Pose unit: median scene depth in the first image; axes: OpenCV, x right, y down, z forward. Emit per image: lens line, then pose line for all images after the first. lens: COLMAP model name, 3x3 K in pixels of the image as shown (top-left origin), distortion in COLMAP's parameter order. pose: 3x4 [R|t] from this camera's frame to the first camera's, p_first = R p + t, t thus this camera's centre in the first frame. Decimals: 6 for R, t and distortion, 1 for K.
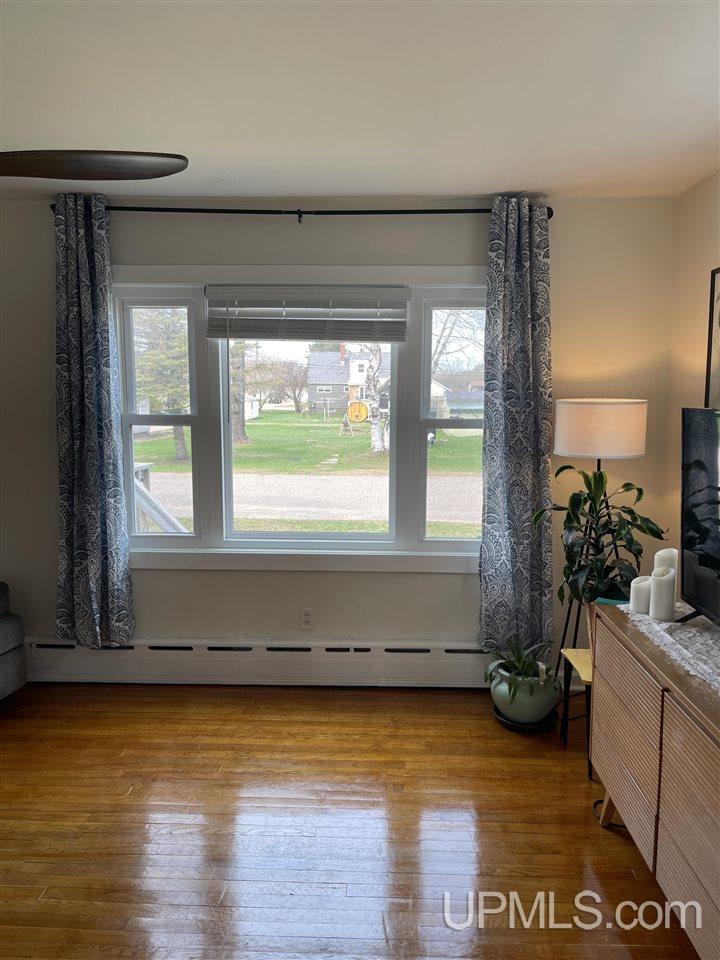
lens RADIAL K [[727.0, 0, 362.0], [0, 727.0, 484.9], [0, 0, 1]] dist [0.070770, -0.074343]
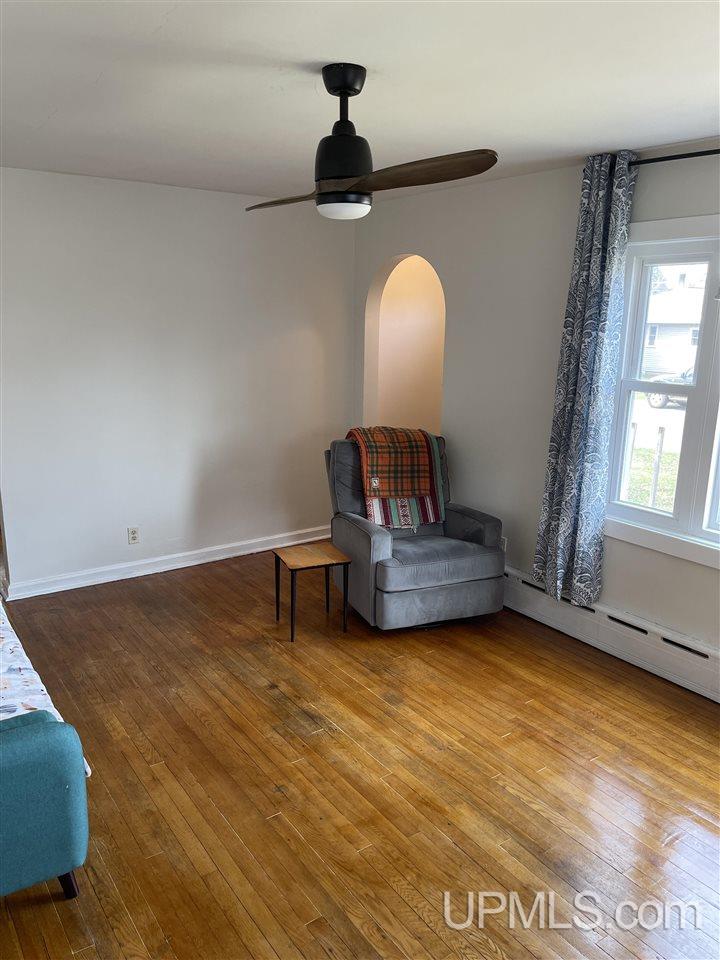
lens RADIAL K [[727.0, 0, 362.0], [0, 727.0, 484.9], [0, 0, 1]] dist [0.070770, -0.074343]
pose [[0.612120, 0.190933, -0.767368, 0.251334], [-0.118807, 0.981603, 0.149467, -0.067013], [0.781789, -0.000323, 0.623543, 0.127159]]
